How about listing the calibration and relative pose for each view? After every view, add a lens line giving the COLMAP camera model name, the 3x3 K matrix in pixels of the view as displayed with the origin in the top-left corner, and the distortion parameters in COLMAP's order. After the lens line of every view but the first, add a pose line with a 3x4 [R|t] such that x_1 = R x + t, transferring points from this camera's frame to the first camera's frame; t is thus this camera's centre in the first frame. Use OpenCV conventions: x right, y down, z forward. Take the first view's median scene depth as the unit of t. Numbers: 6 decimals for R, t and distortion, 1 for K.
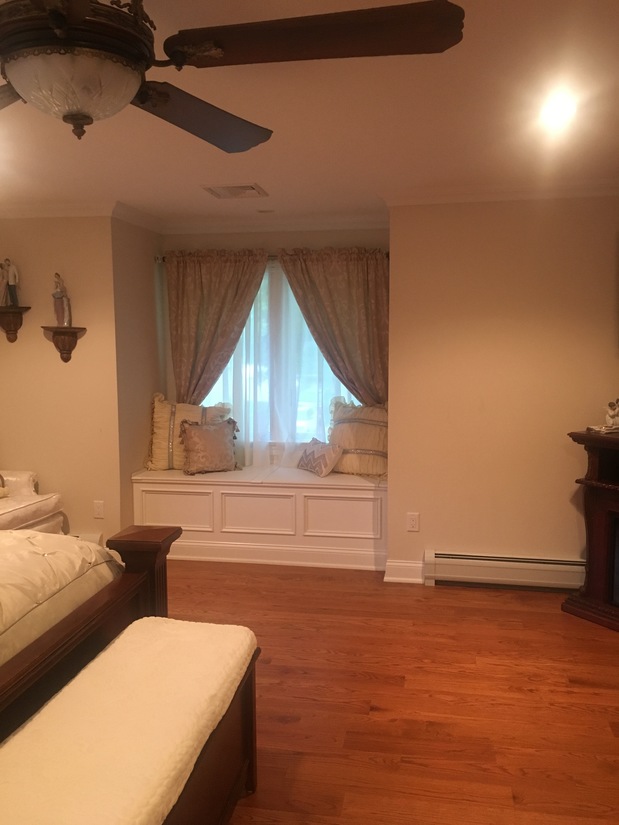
lens RADIAL K [[701.4, 0, 308.5], [0, 701.4, 411.9], [0, 0, 1]] dist [0.066117, -0.042304]
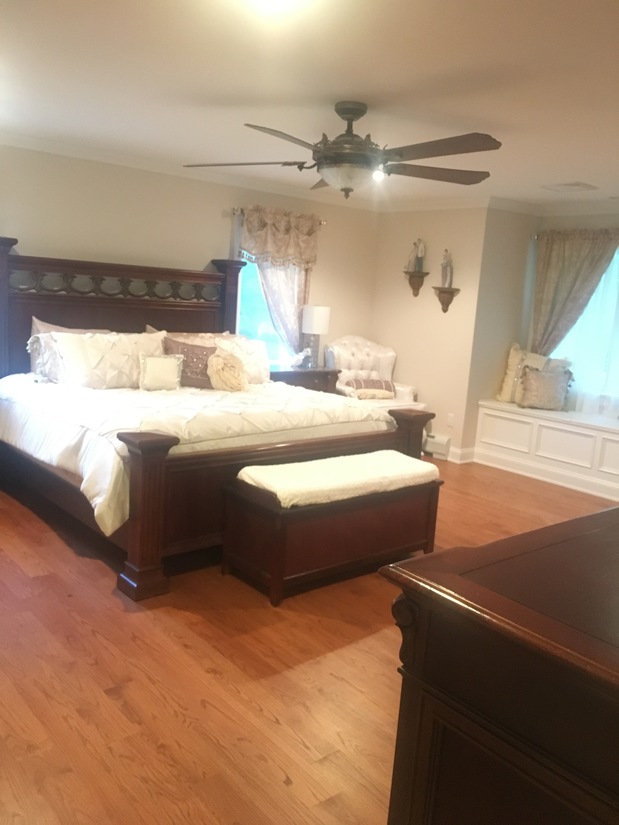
lens RADIAL K [[701.4, 0, 308.0], [0, 701.4, 414.3], [0, 0, 1]] dist [0.066117, -0.042304]
pose [[0.765777, 0.164806, -0.621631, 0.329349], [-0.131940, 0.986306, 0.098954, 0.024804], [0.629427, 0.006242, 0.777035, -0.244132]]
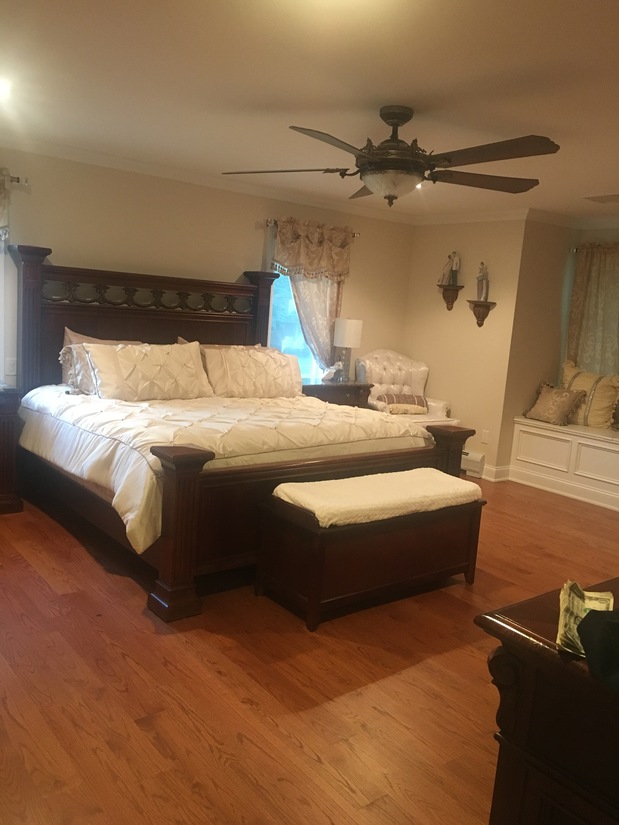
lens RADIAL K [[701.4, 0, 310.9], [0, 701.4, 414.5], [0, 0, 1]] dist [0.066117, -0.042304]
pose [[0.744421, 0.161233, -0.647951, 0.306687], [-0.140891, 0.986489, 0.083607, 0.027810], [0.652677, 0.029052, 0.757079, -0.234356]]
